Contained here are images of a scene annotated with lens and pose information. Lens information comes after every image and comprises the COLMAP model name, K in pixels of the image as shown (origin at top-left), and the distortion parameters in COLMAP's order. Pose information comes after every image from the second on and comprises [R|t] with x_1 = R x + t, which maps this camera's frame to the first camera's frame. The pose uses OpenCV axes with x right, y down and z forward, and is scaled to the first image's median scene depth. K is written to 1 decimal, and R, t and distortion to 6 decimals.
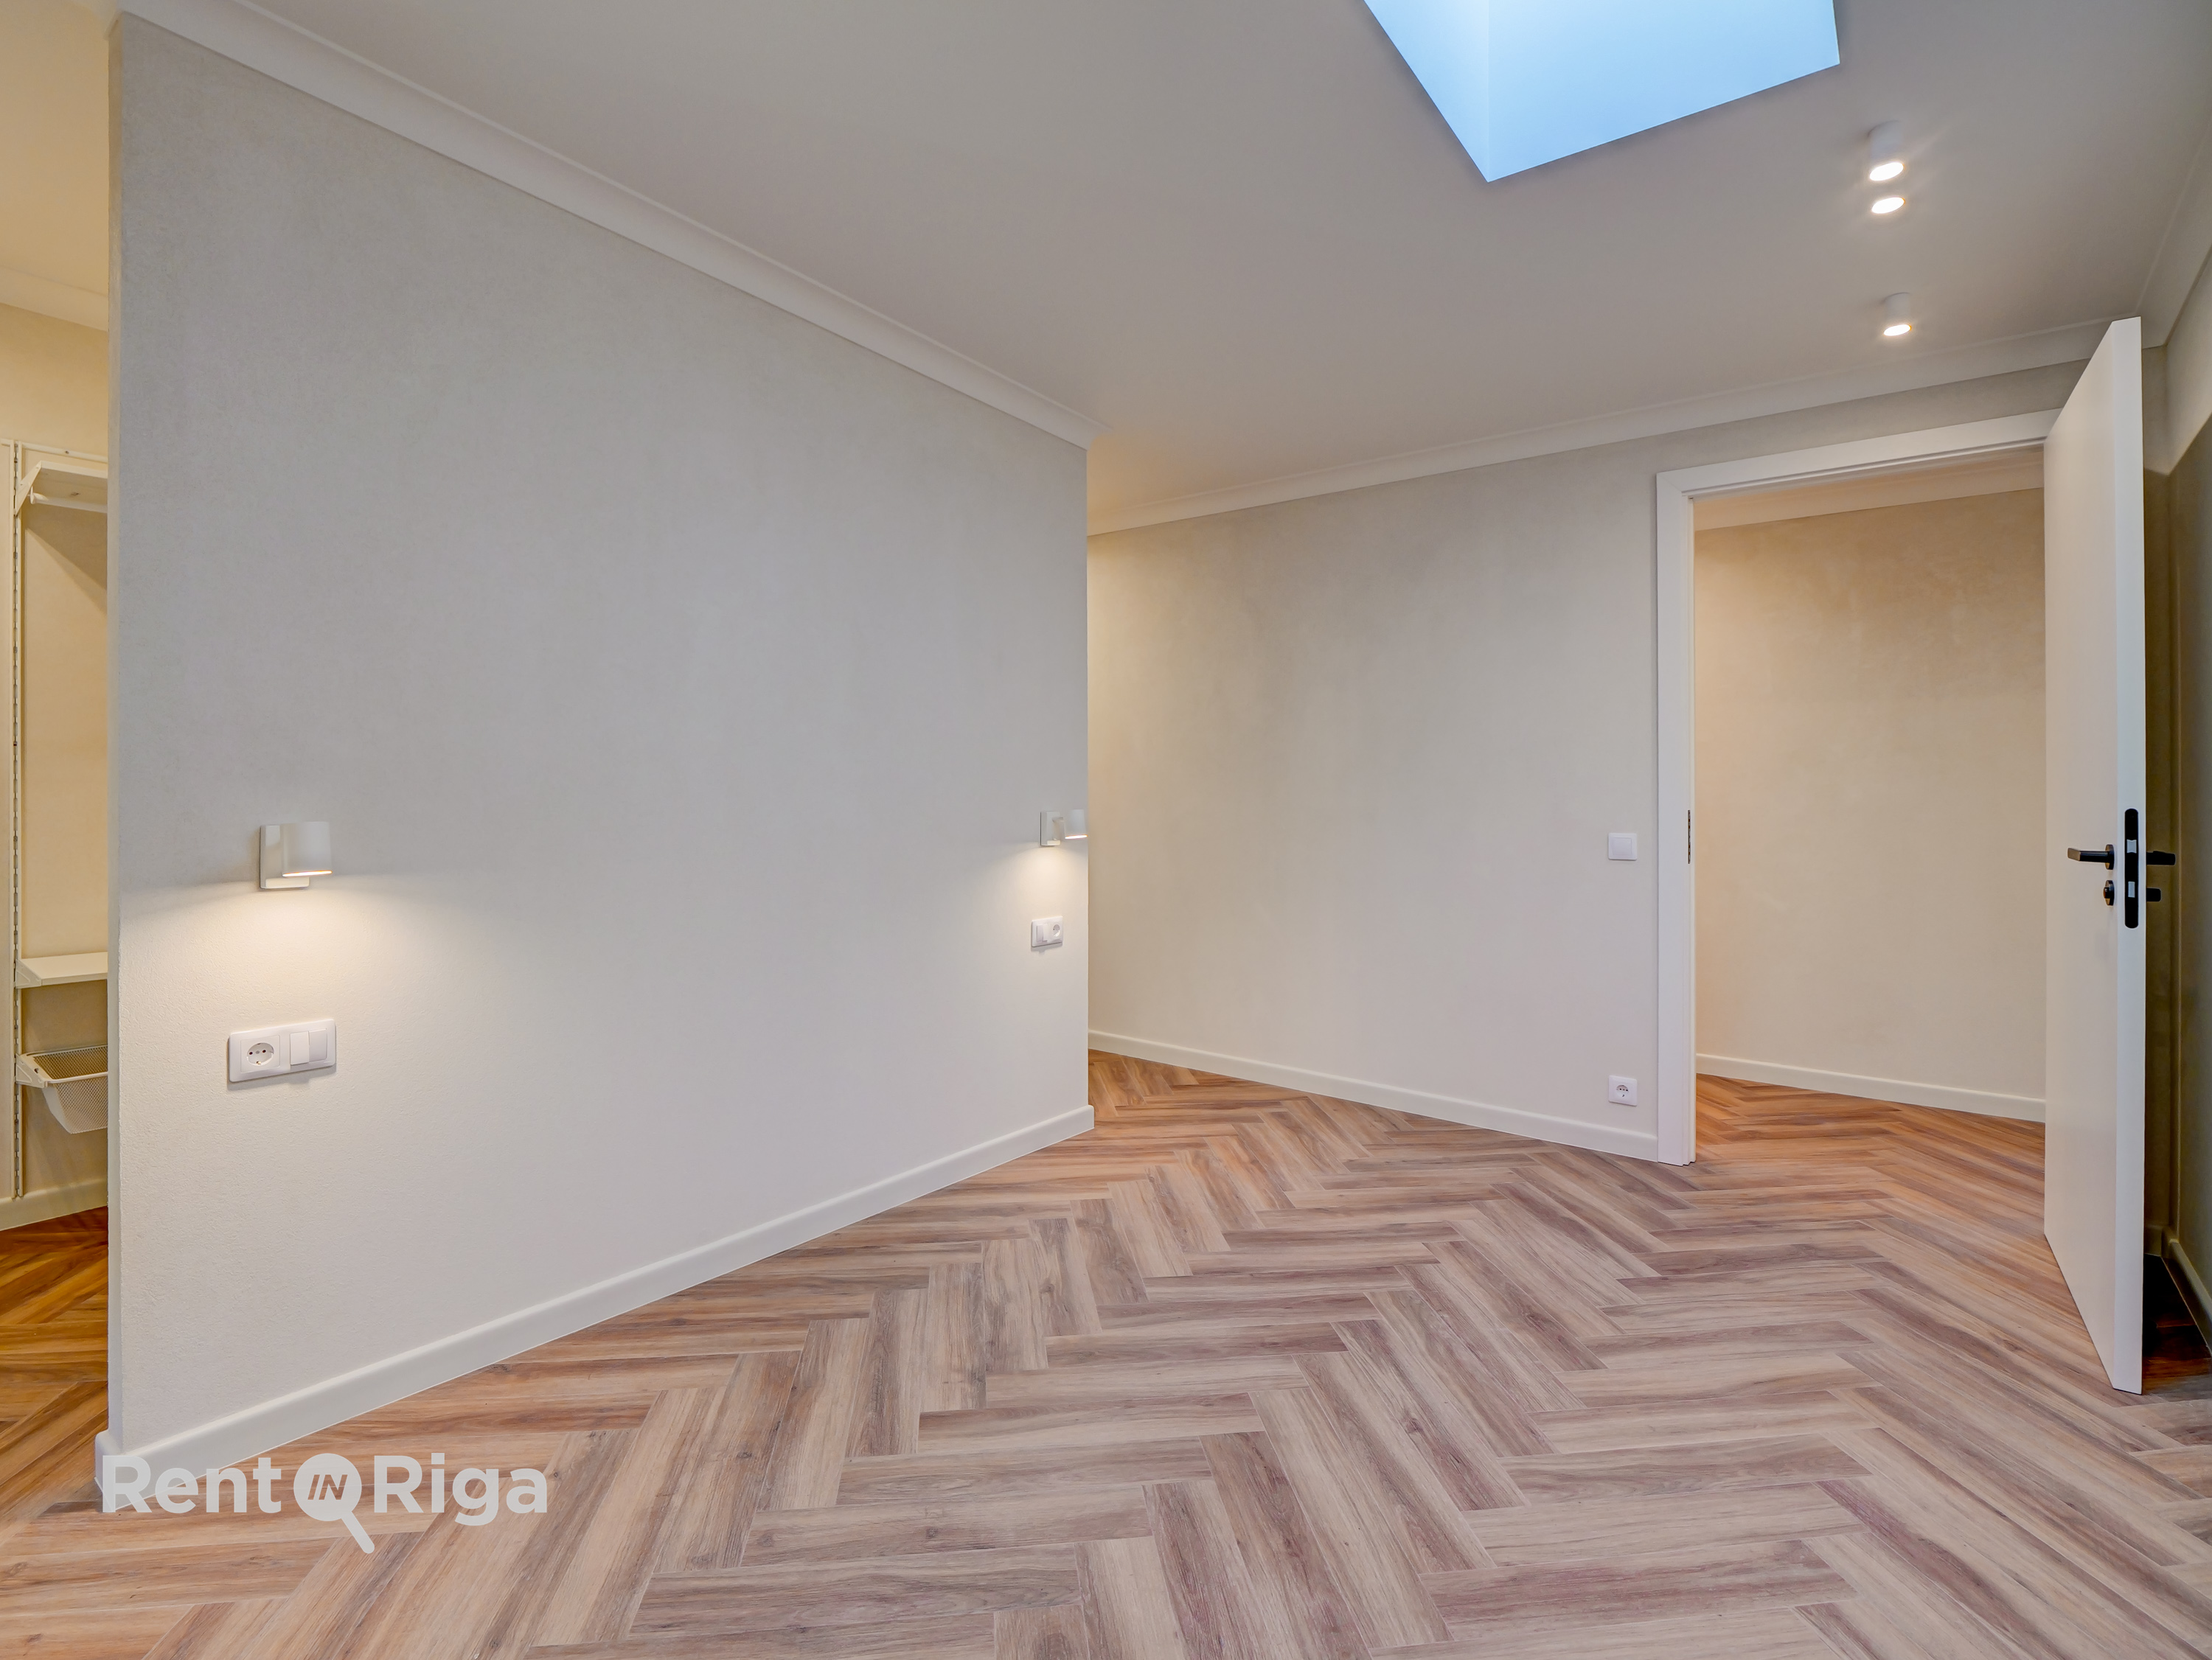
lens RADIAL K [[1066.4, 0, 1092.7], [0, 1066.4, 792.9], [0, 0, 1]] dist [-0.016390, 0.000849]
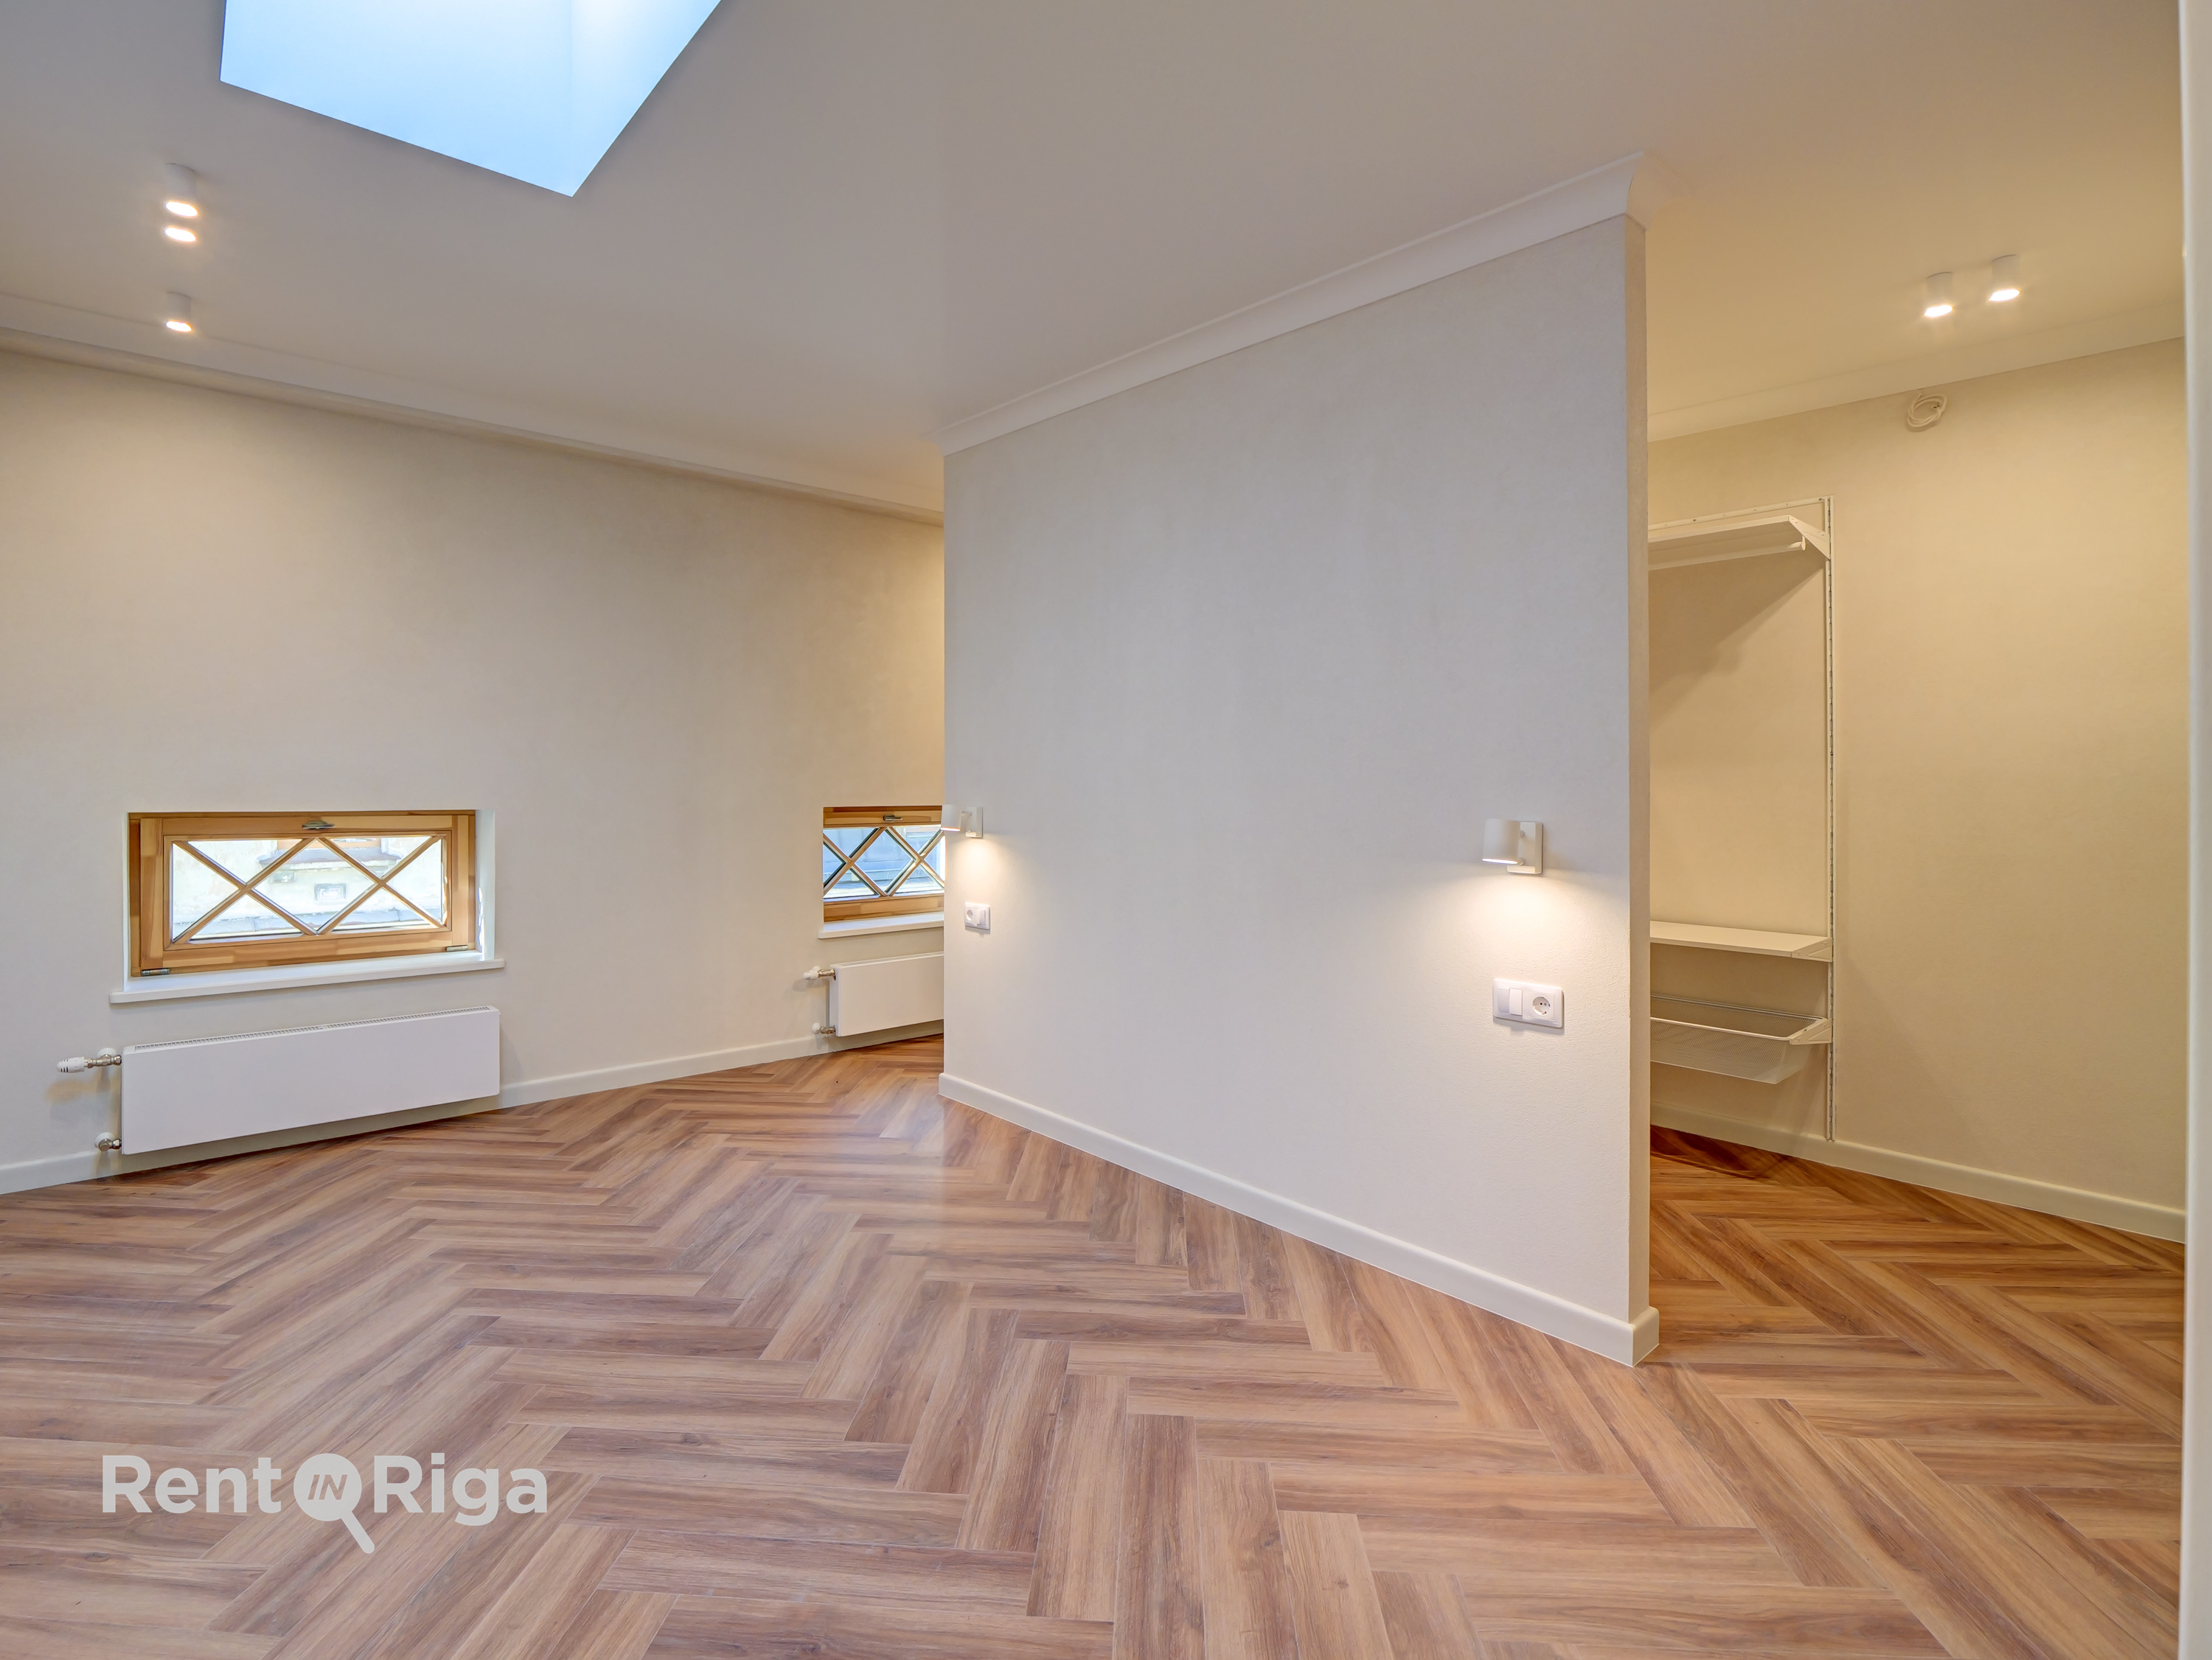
lens RADIAL K [[1066.4, 0, 1092.7], [0, 1066.4, 792.9], [0, 0, 1]] dist [-0.016390, 0.000849]
pose [[-0.181732, -0.002530, -0.983345, 1.027836], [-0.010508, 0.999945, -0.000631, 0.001876], [0.983292, 0.010219, -0.181749, 1.322903]]
